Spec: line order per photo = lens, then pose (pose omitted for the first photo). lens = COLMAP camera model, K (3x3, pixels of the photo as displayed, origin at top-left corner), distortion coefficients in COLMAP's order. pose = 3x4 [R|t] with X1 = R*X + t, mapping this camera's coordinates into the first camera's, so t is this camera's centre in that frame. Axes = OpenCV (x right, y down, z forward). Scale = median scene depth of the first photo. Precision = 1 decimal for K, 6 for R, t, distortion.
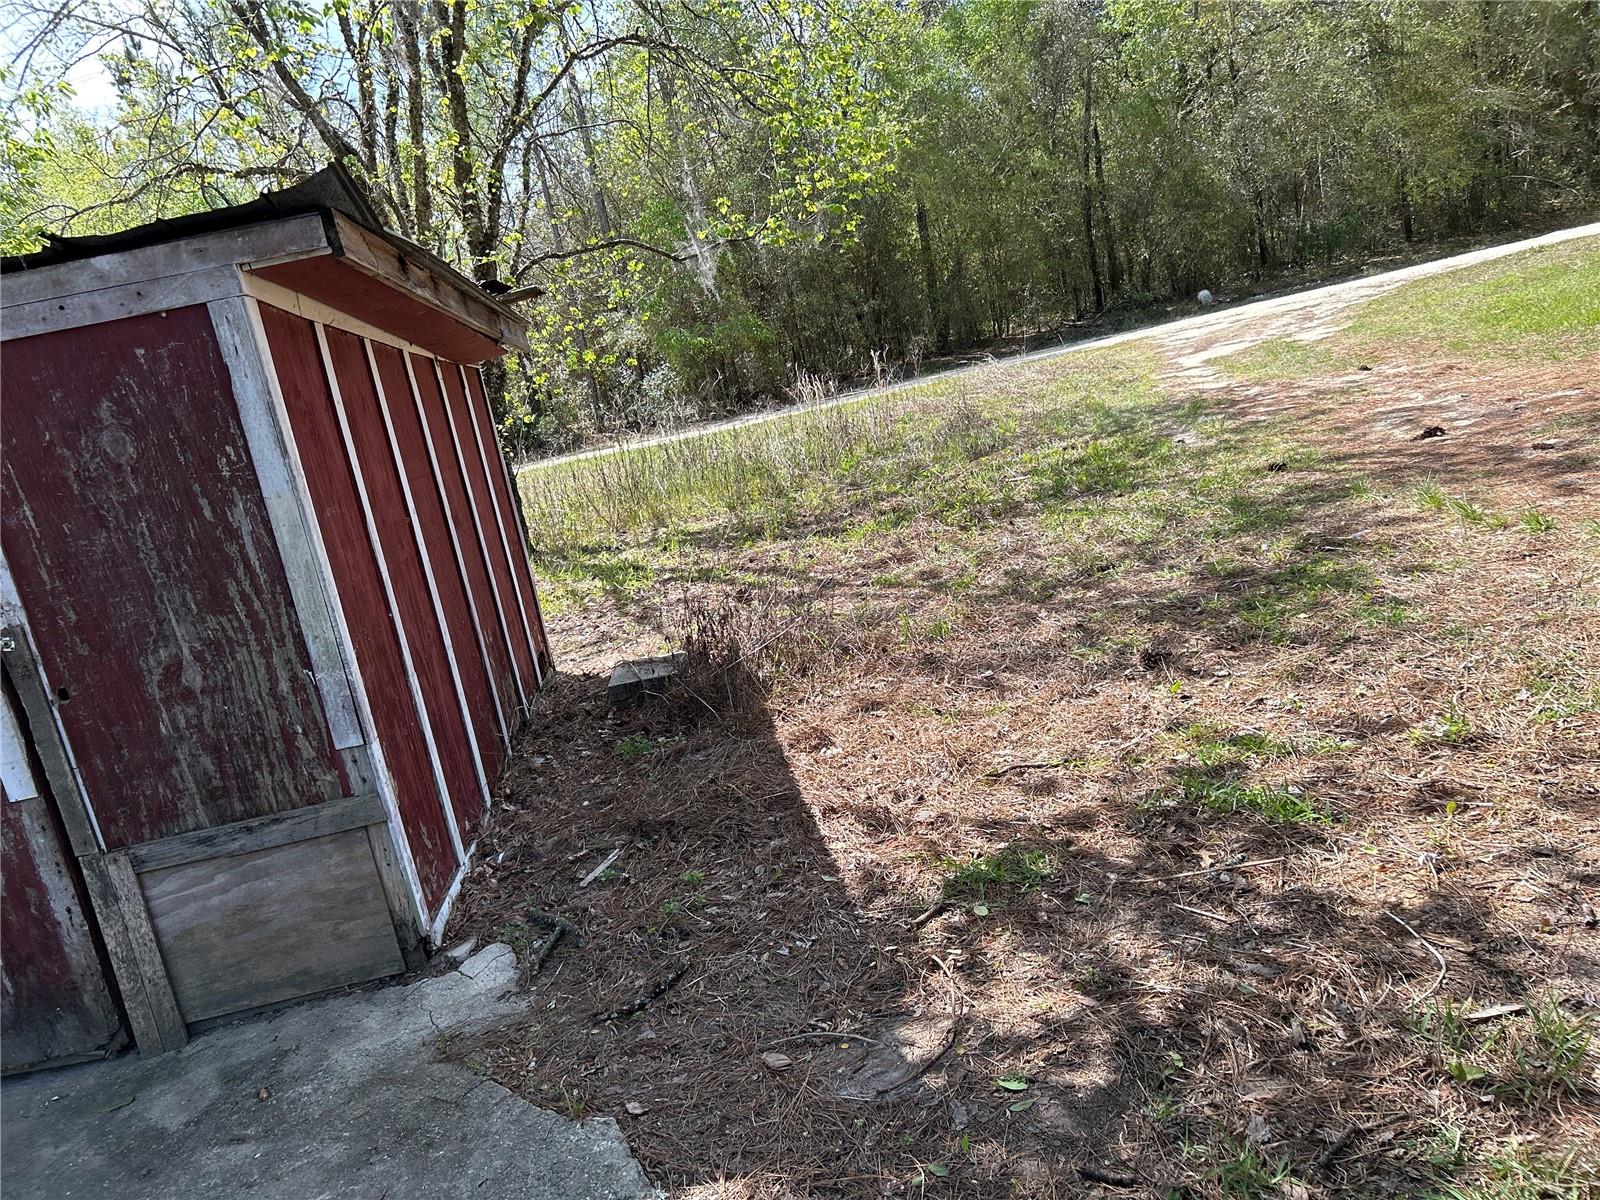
lens RADIAL K [[1214.7, 0, 800.0], [0, 1214.7, 600.0], [0, 0, 1]] dist [0.024301, -0.002407]
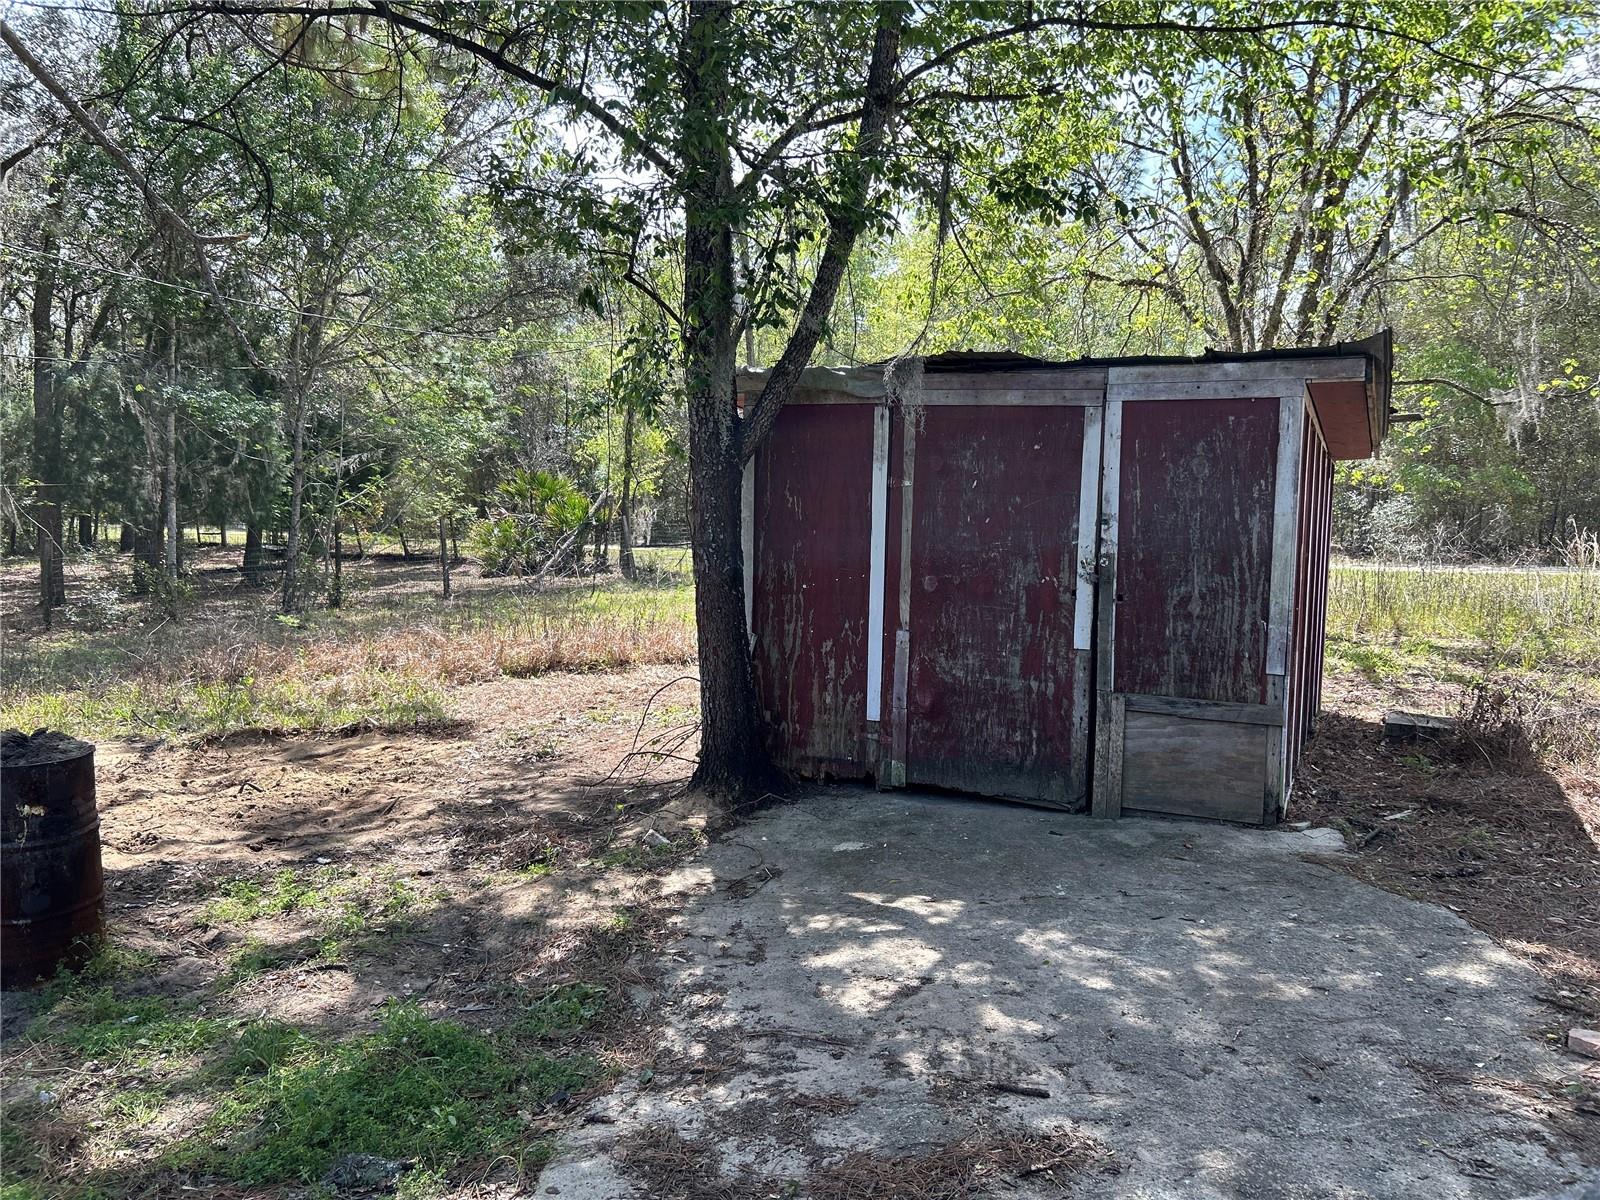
lens RADIAL K [[1214.7, 0, 800.0], [0, 1214.7, 600.0], [0, 0, 1]] dist [0.024301, -0.002407]
pose [[0.836485, 0.253532, -0.485813, -0.135901], [-0.288349, 0.957520, 0.003216, 0.202353], [0.465991, 0.137394, 0.874057, -0.716901]]
